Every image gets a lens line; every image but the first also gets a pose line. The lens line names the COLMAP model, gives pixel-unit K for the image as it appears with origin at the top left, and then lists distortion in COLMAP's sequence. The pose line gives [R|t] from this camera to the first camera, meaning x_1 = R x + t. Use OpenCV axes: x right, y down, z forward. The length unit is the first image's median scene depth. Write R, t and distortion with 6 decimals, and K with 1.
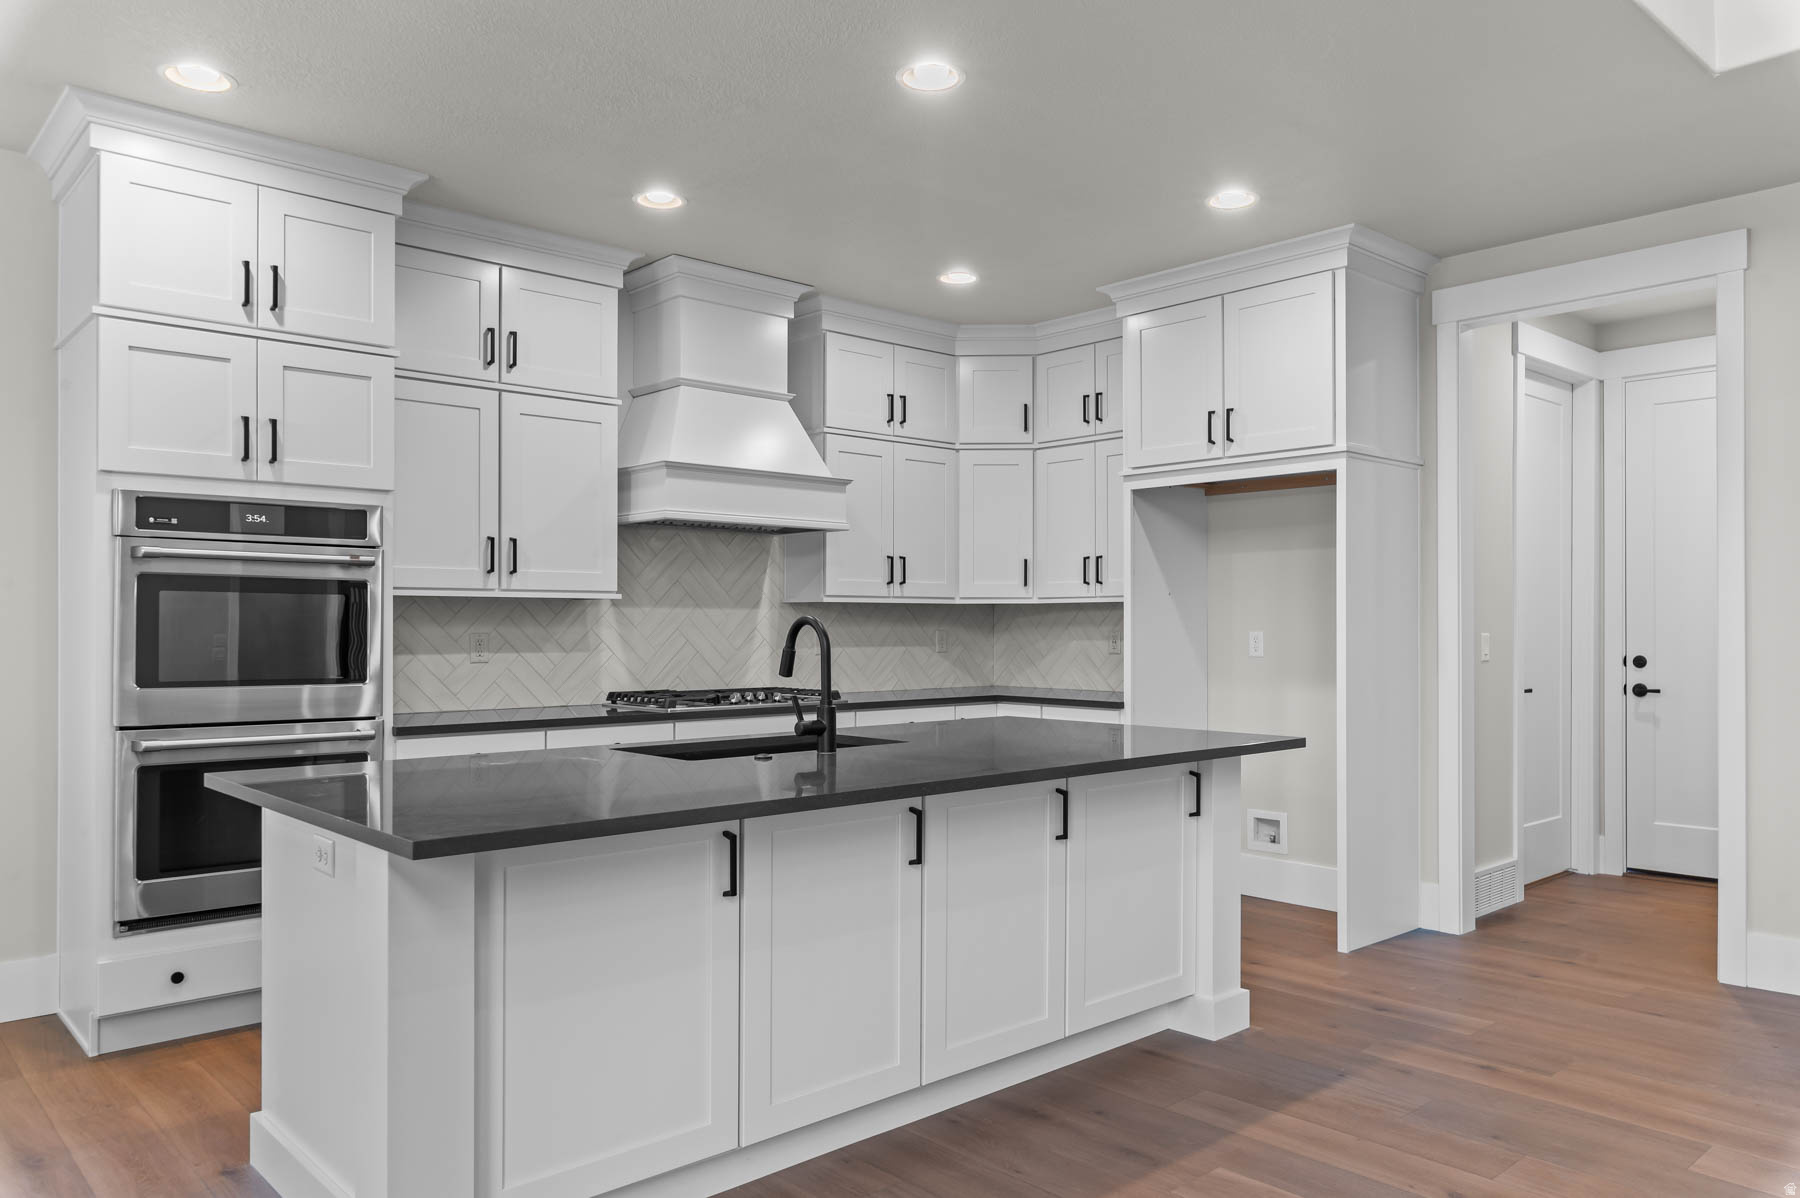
lens RADIAL K [[1254.1, 0, 901.3], [0, 1254.1, 624.1], [0, 0, 1]] dist [0.002666, 0.001182]
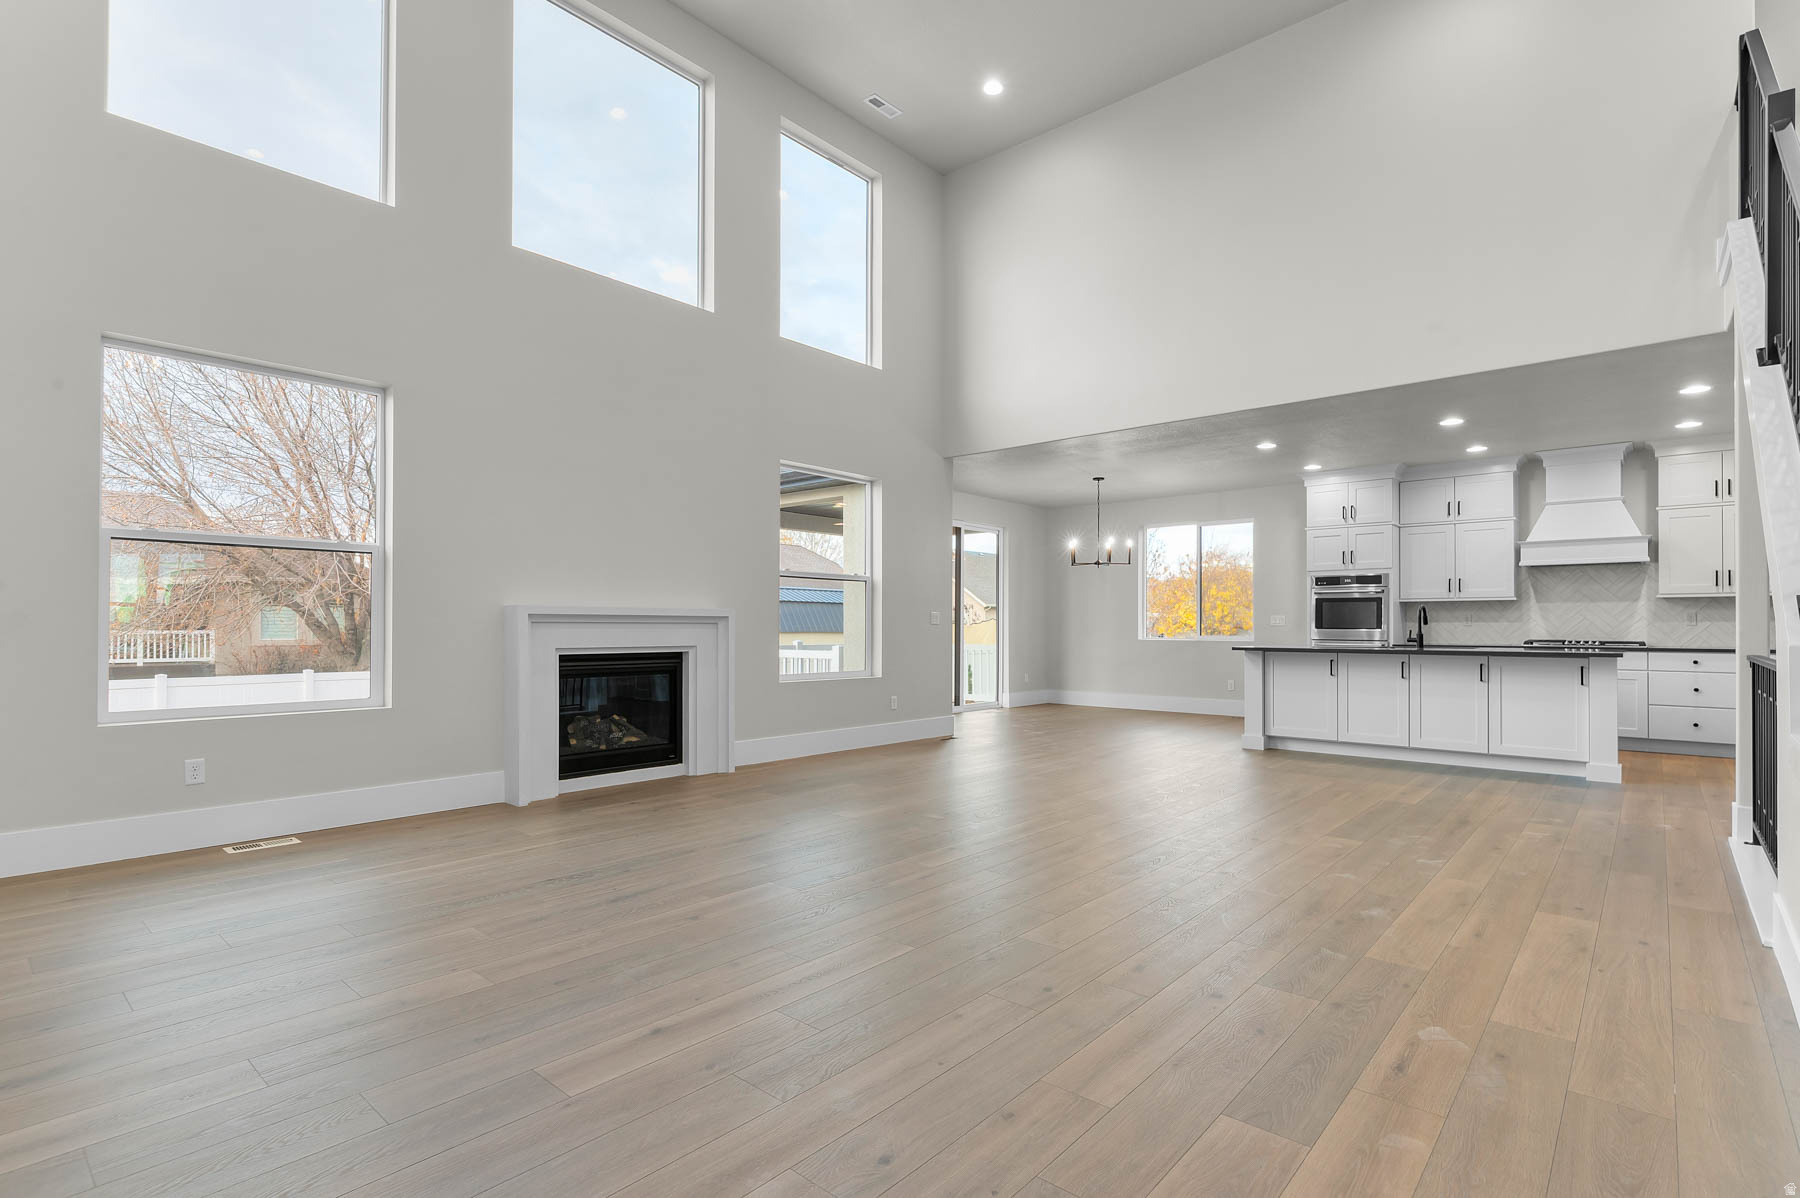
lens RADIAL K [[860.6, 0, 909.2], [0, 860.6, 619.3], [0, 0, 1]] dist [0.000848, -0.000280]
pose [[0.118290, -0.006234, -0.992959, 1.423492], [0.000397, 0.999981, -0.006230, 0.030061], [0.992979, 0.000342, 0.118291, -0.391625]]
